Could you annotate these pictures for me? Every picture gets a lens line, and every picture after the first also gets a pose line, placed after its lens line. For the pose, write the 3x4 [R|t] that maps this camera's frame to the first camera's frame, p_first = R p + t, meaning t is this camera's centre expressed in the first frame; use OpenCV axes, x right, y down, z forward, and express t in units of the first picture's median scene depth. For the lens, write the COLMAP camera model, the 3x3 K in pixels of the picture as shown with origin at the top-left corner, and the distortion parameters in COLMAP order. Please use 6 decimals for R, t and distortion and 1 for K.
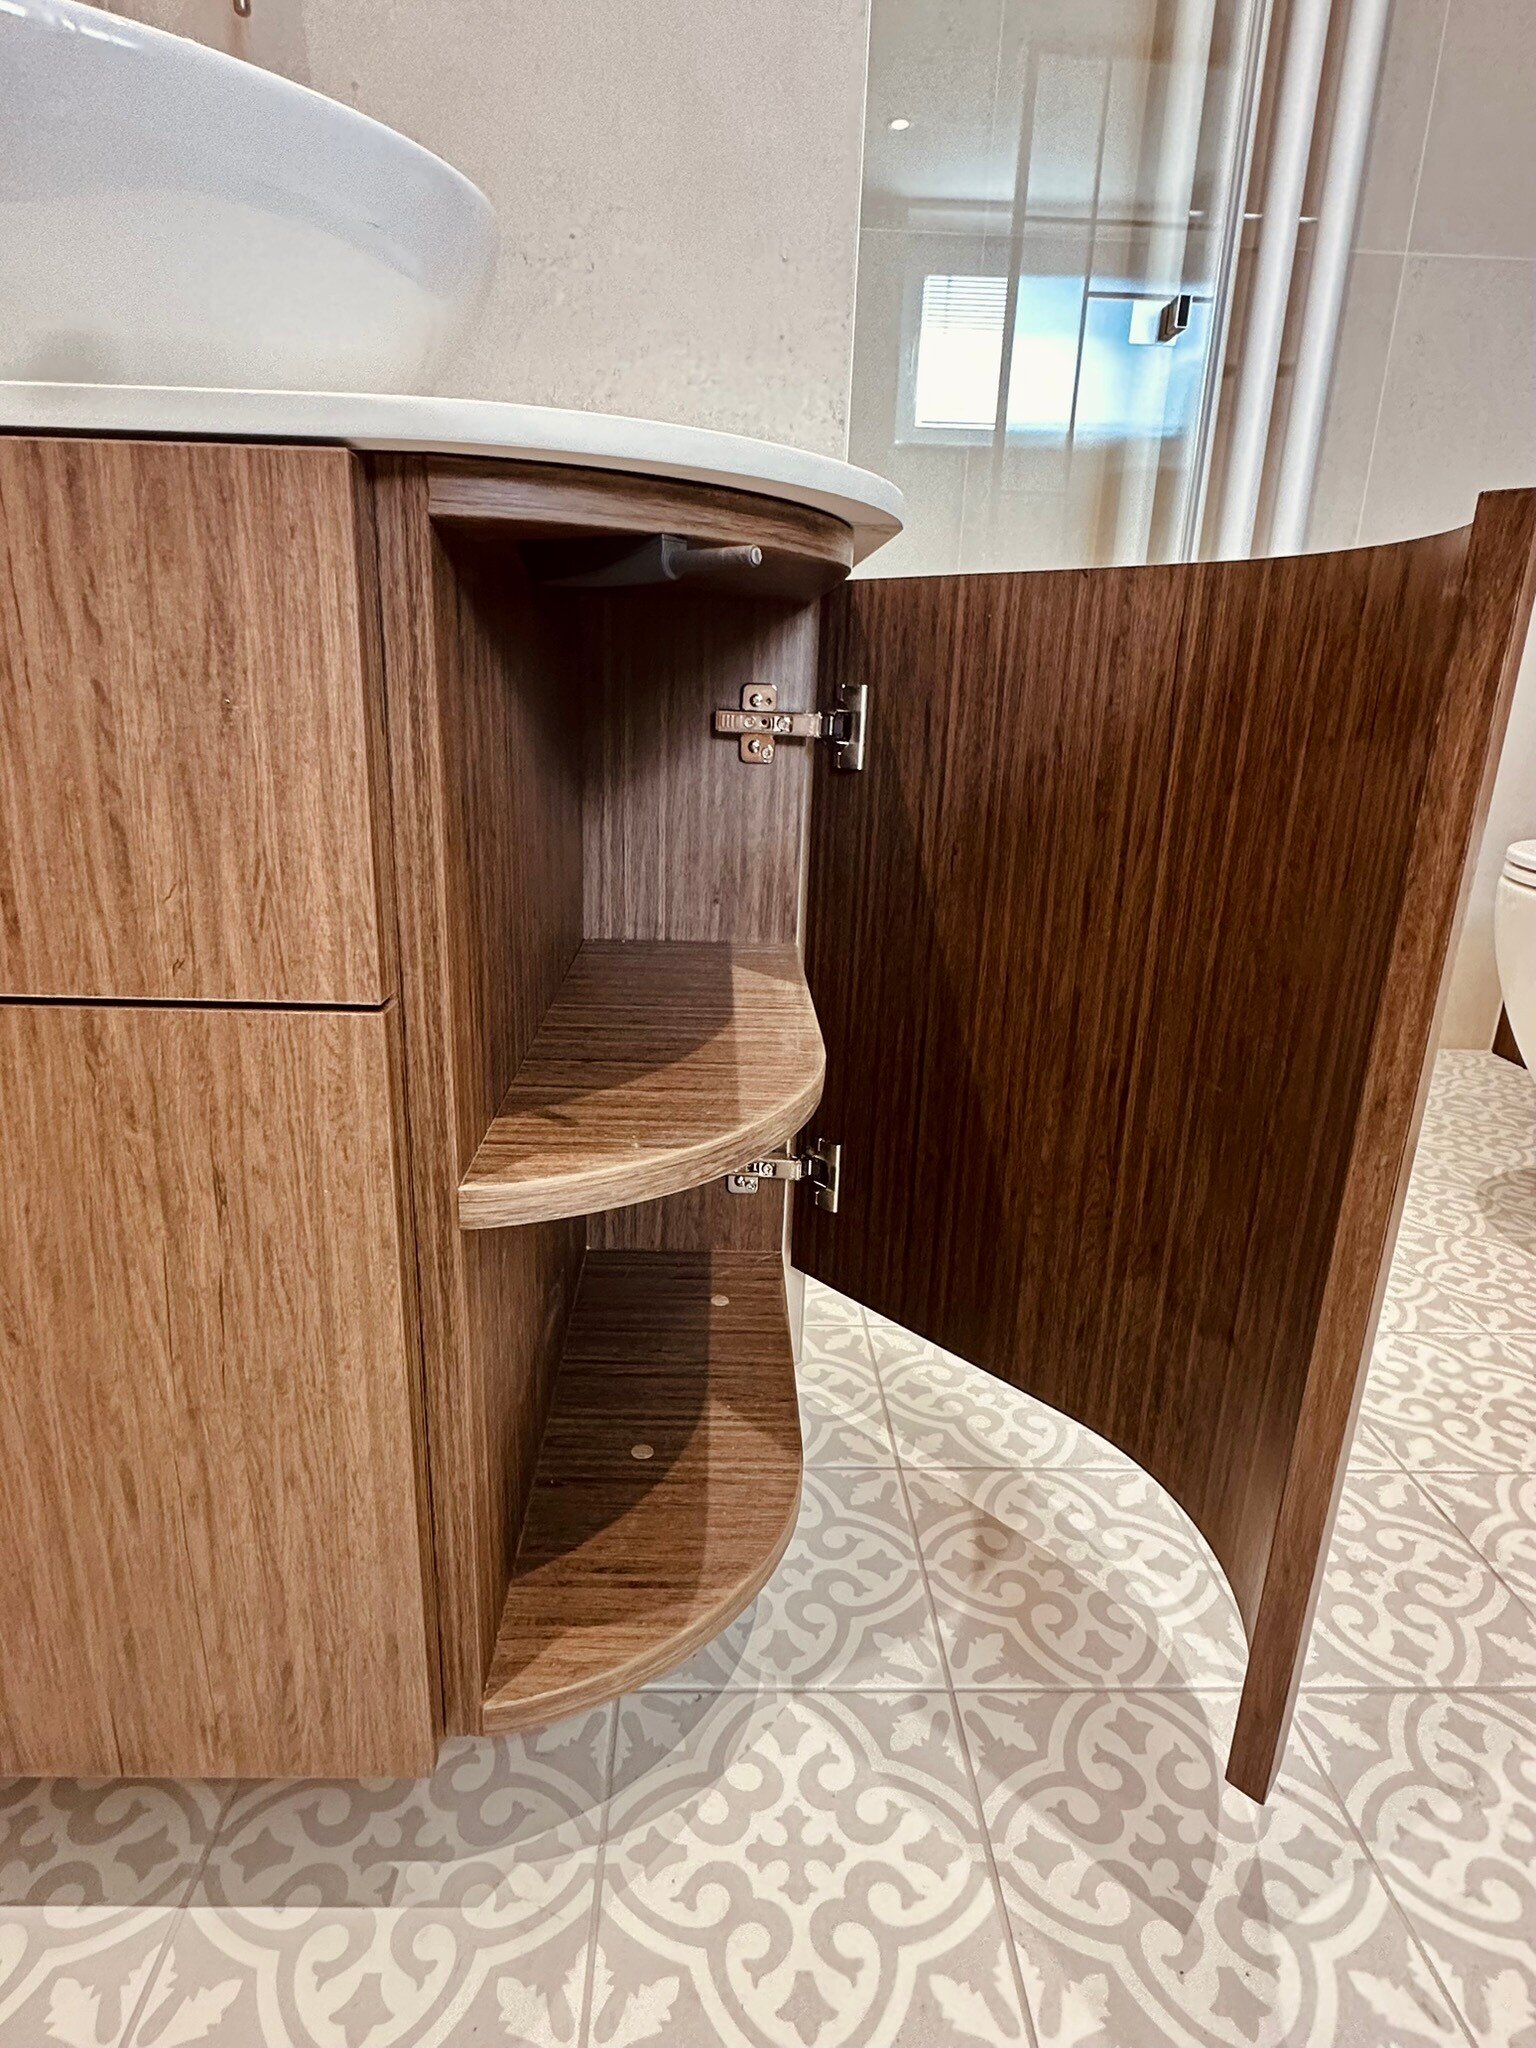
lens RADIAL K [[1153.2, 0, 754.0], [0, 1153.2, 1015.1], [0, 0, 1]] dist [-0.002752, -0.000075]
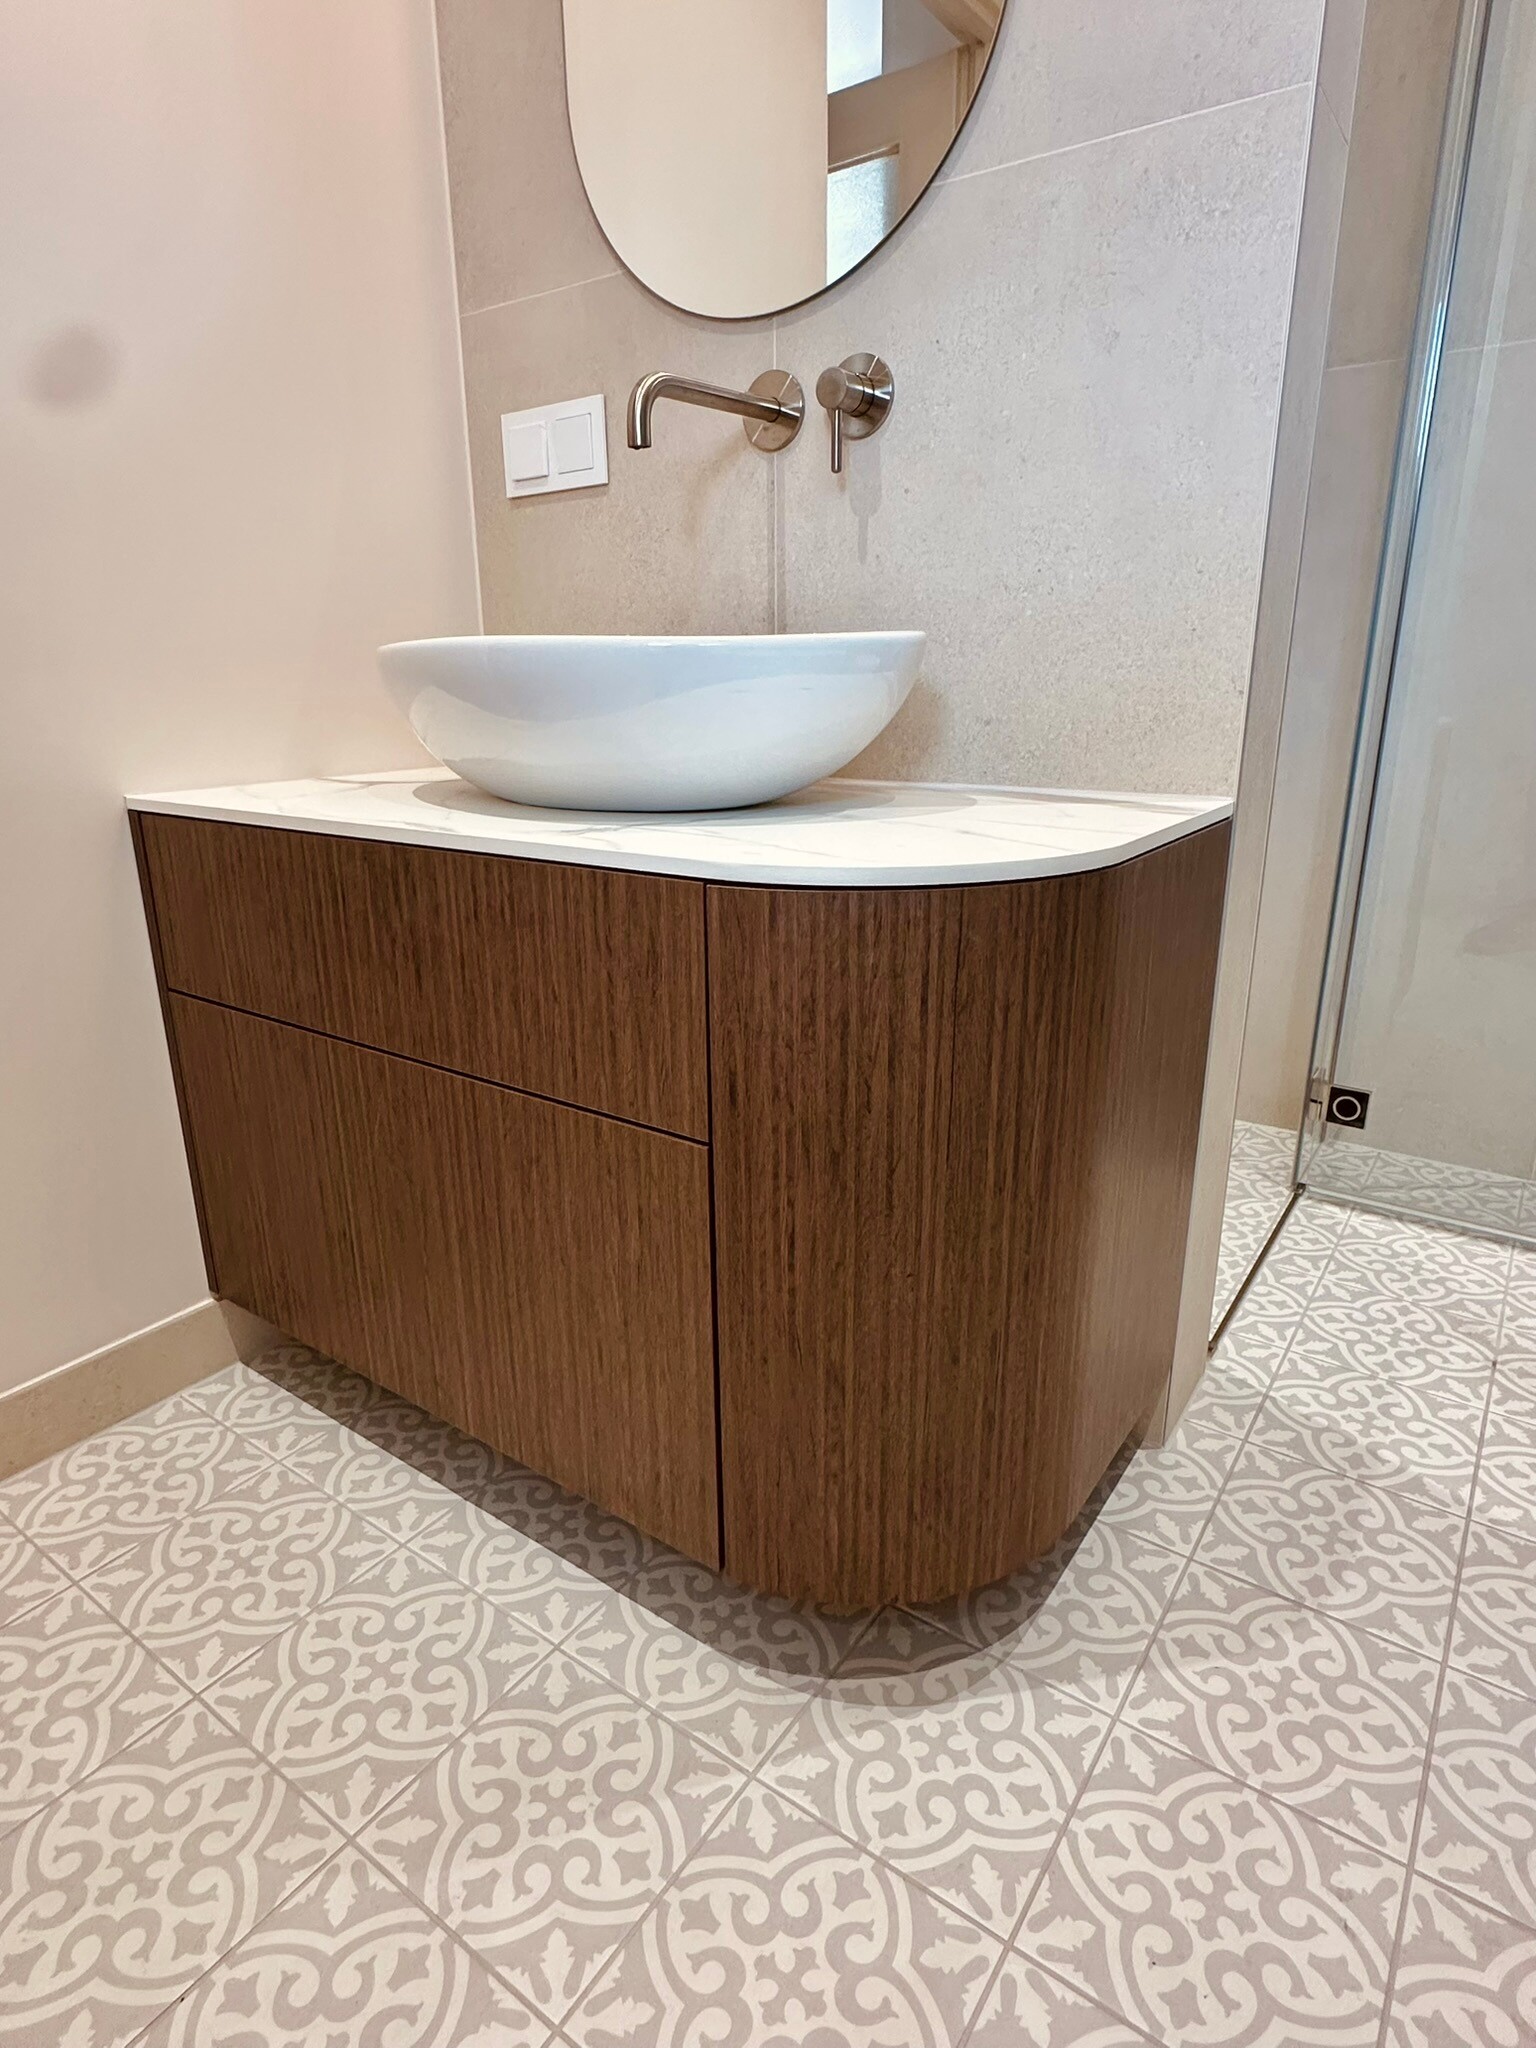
lens RADIAL K [[1153.2, 0, 752.9], [0, 1153.2, 1012.4], [0, 0, 1]] dist [-0.002752, -0.000075]
pose [[0.795035, 0.139648, -0.590270, 0.680036], [-0.140350, 0.989081, 0.044962, -0.260541], [0.590103, 0.047098, 0.805953, -0.417130]]
